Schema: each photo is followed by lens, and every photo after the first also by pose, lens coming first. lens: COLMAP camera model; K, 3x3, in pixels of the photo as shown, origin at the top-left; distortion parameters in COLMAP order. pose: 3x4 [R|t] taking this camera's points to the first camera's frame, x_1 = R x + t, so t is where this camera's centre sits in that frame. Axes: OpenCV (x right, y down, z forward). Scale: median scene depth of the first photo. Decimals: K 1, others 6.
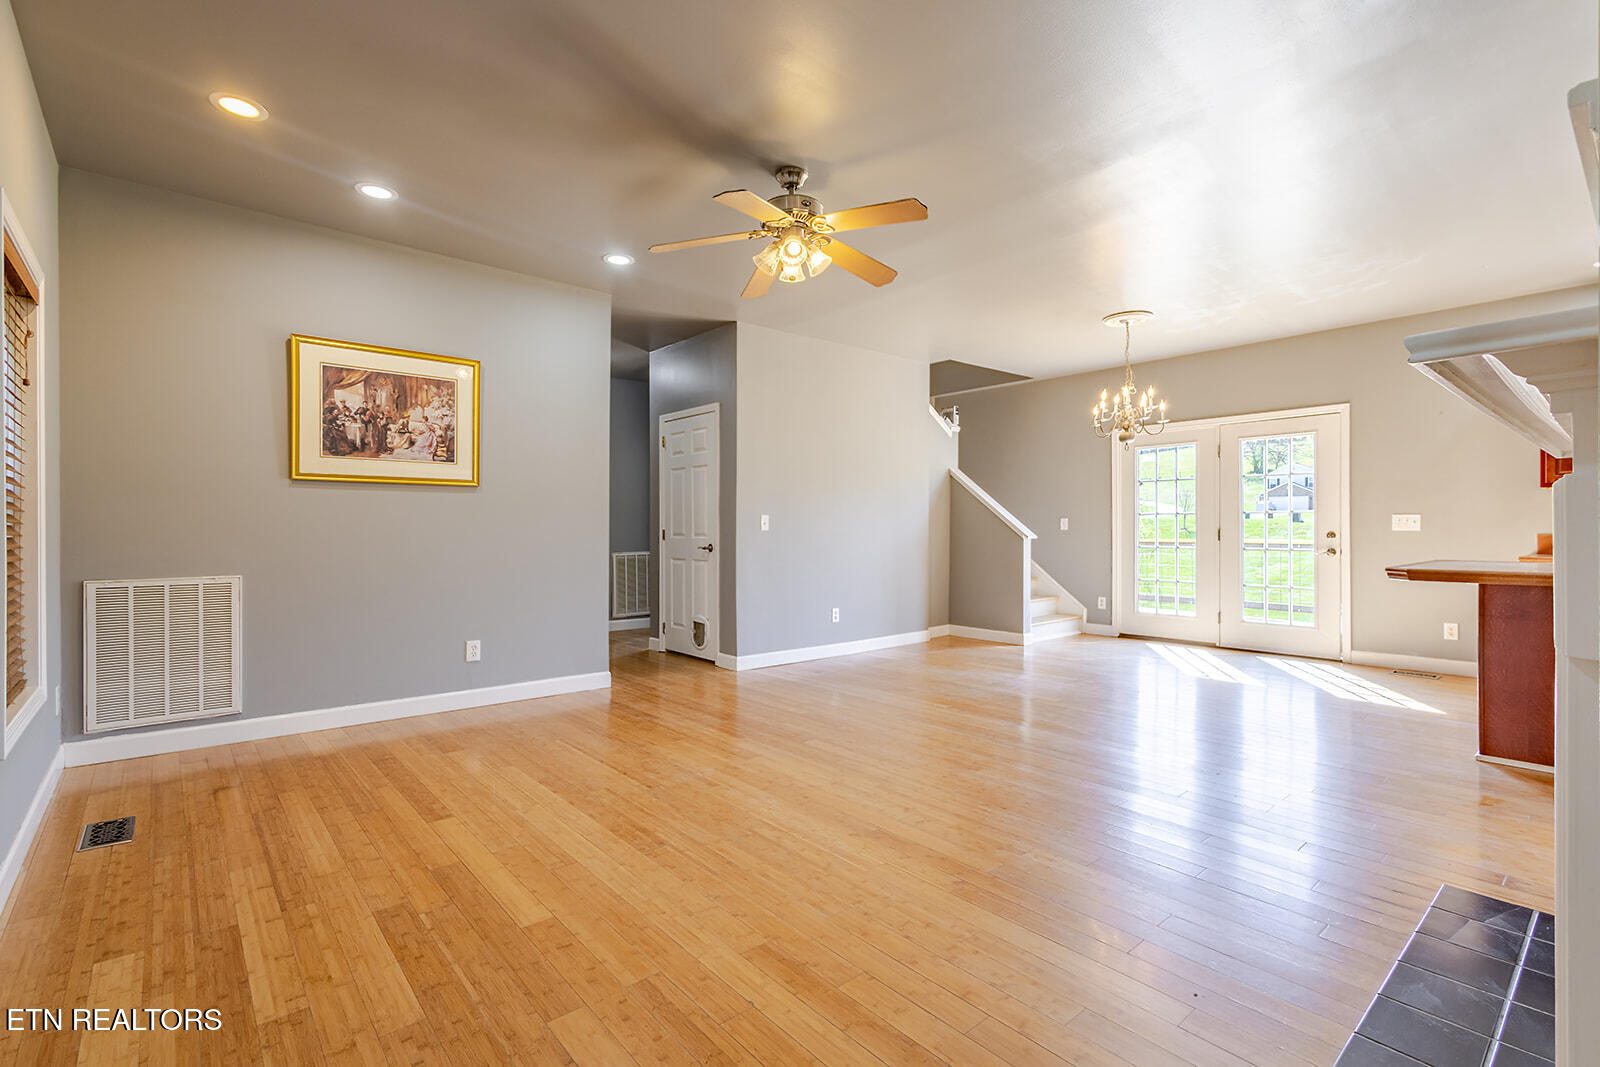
lens RADIAL K [[746.4, 0, 804.8], [0, 746.4, 530.5], [0, 0, 1]] dist [0.002477, -0.007797]
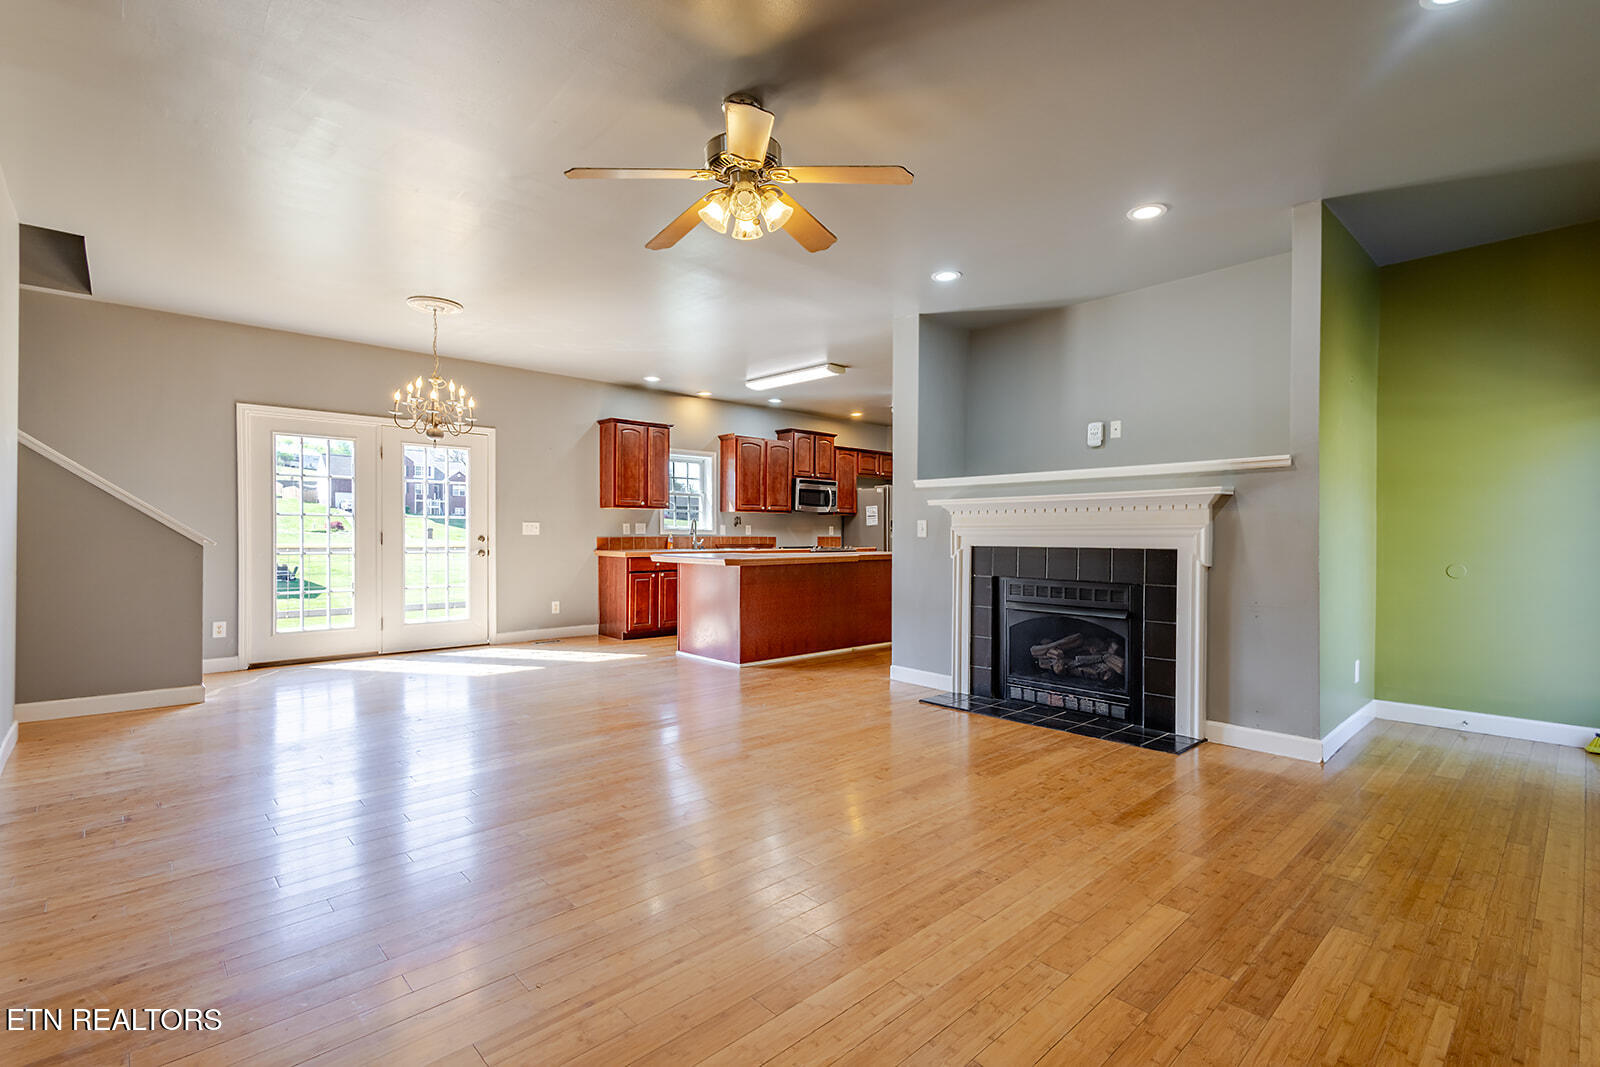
lens RADIAL K [[746.4, 0, 804.8], [0, 746.4, 530.5], [0, 0, 1]] dist [0.002477, -0.007797]
pose [[-0.053024, 0.004503, 0.998583, -1.081117], [-0.000654, 0.999989, -0.004544, -0.002102], [-0.998593, -0.000894, -0.053021, 1.232699]]
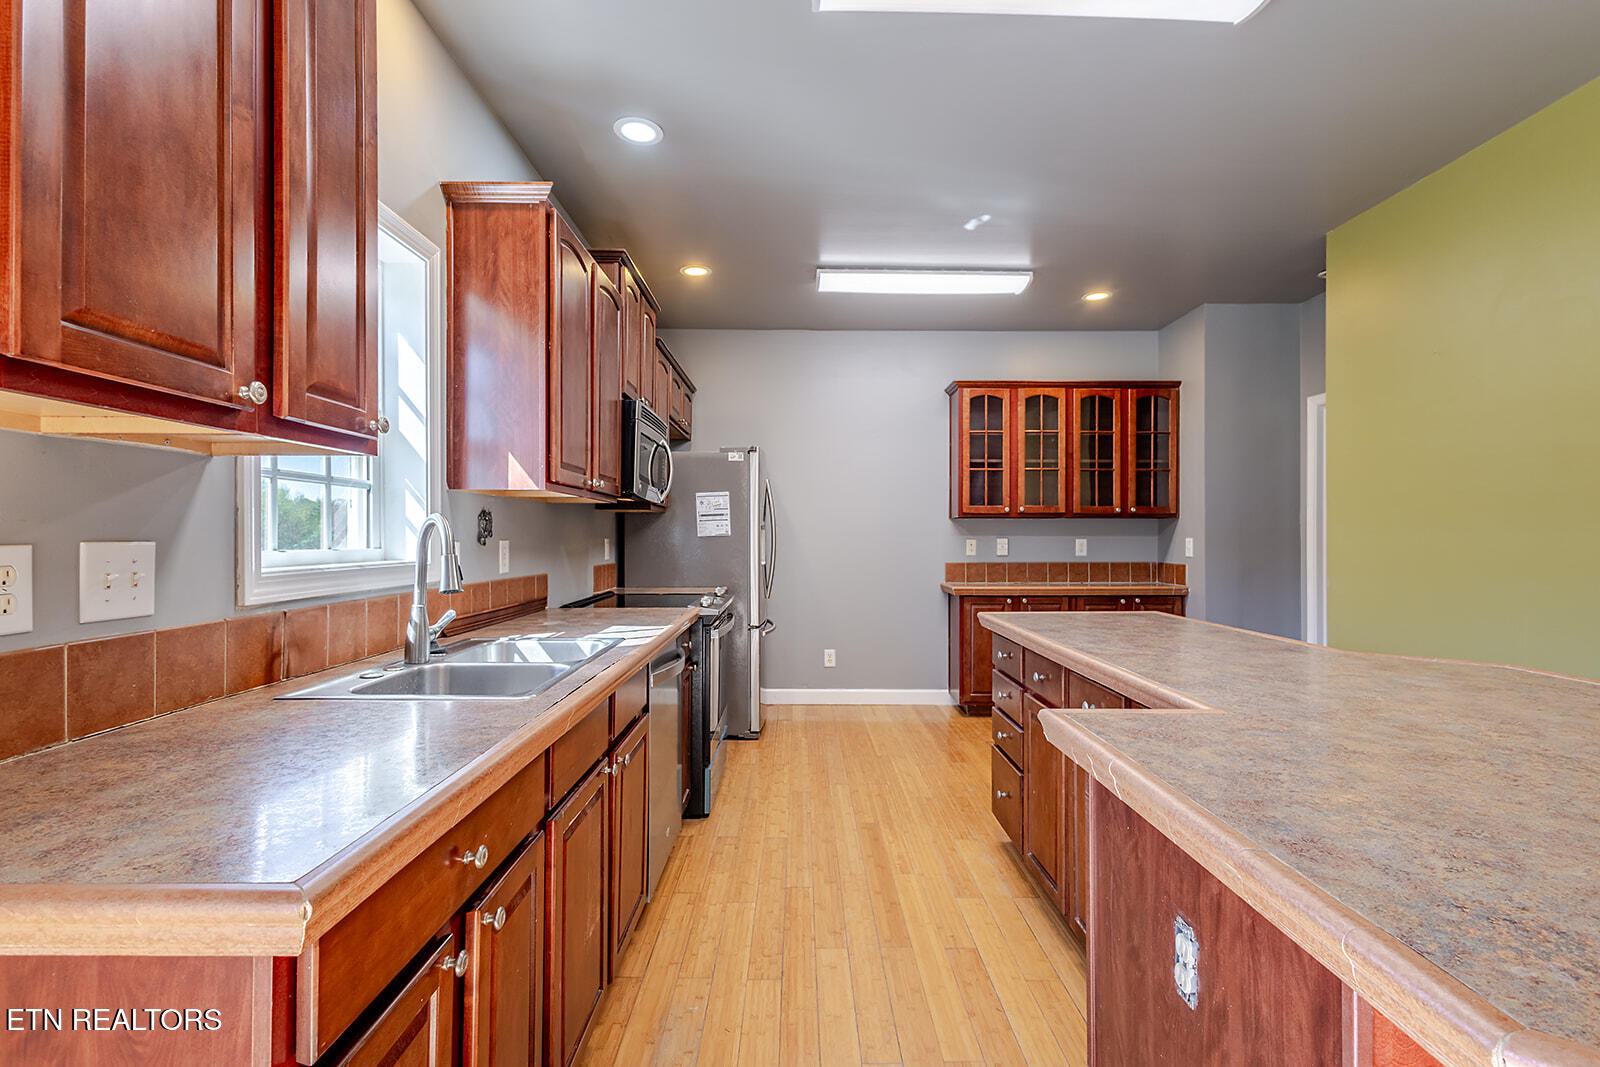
lens RADIAL K [[748.8, 0, 820.8], [0, 748.8, 535.1], [0, 0, 1]] dist [0.001394, 0.000112]
pose [[-0.773908, 0.000559, 0.633297, 1.395168], [0.001944, 0.999997, 0.001493, -0.048813], [-0.633294, 0.002386, -0.773907, 1.817073]]
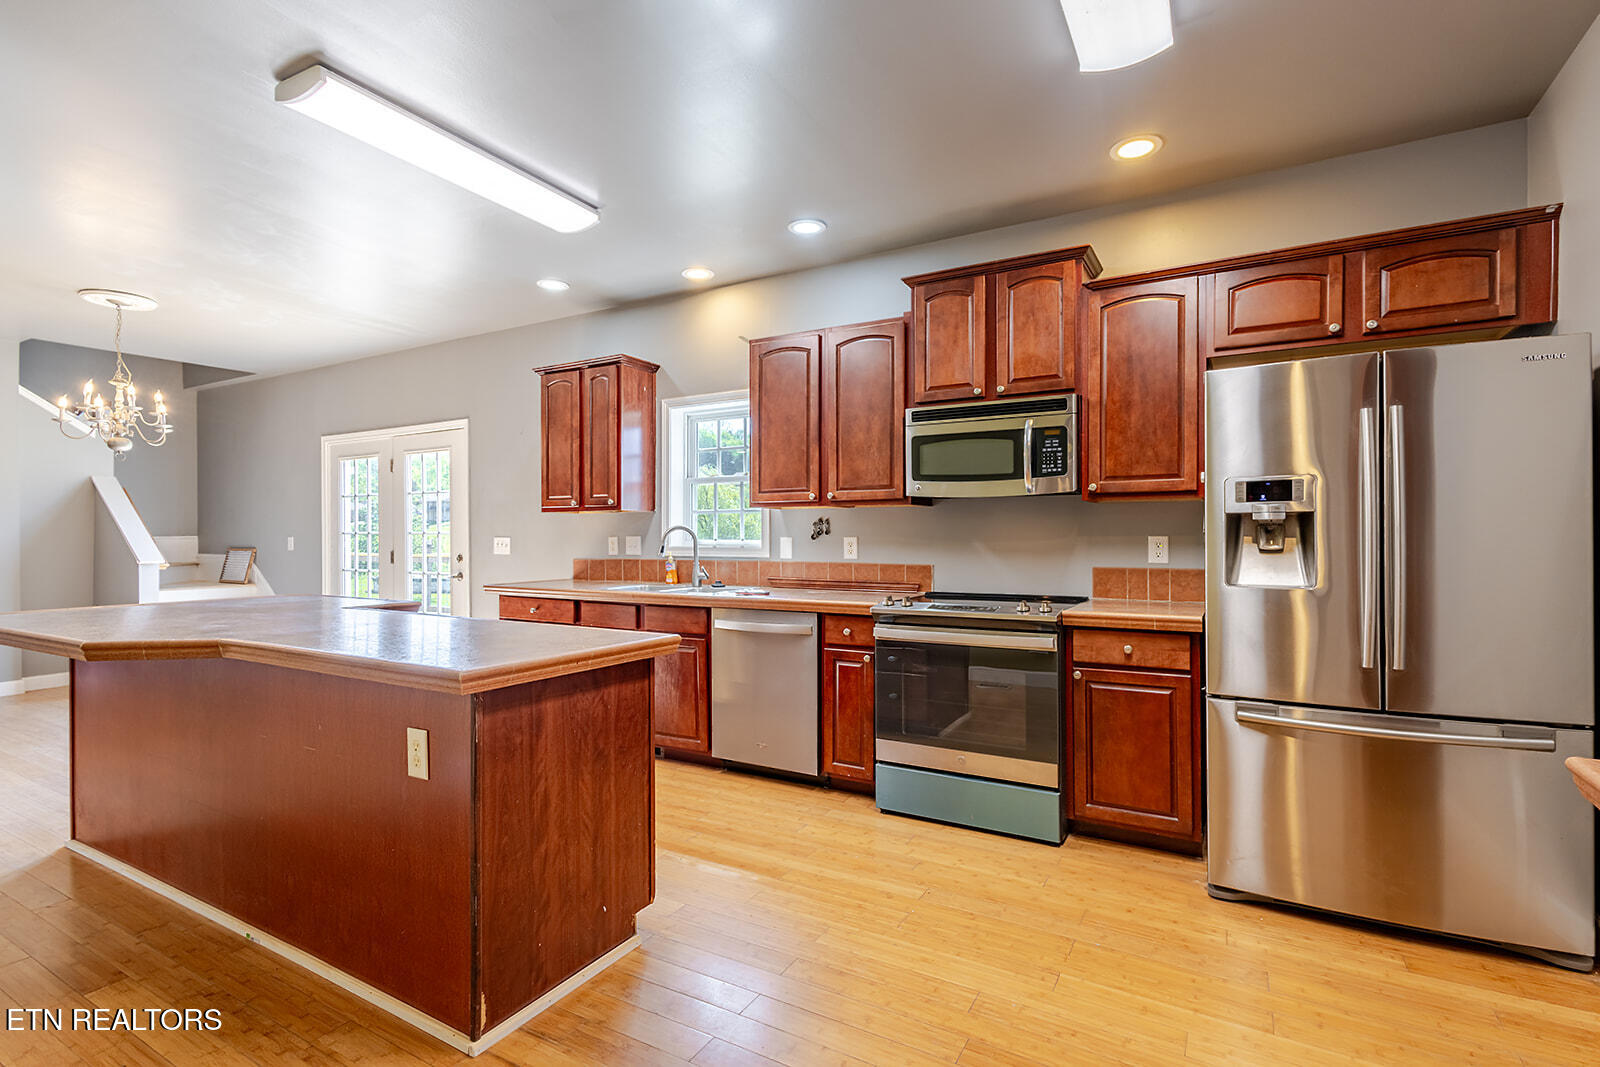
lens RADIAL K [[728.8, 0, 809.1], [0, 728.8, 539.8], [0, 0, 1]] dist [0.018409, -0.000064]
pose [[0.938458, 0.001308, 0.345391, 1.777030], [0.000274, 0.999990, -0.004531, -0.029160], [-0.345394, 0.004347, 0.938448, -0.031856]]
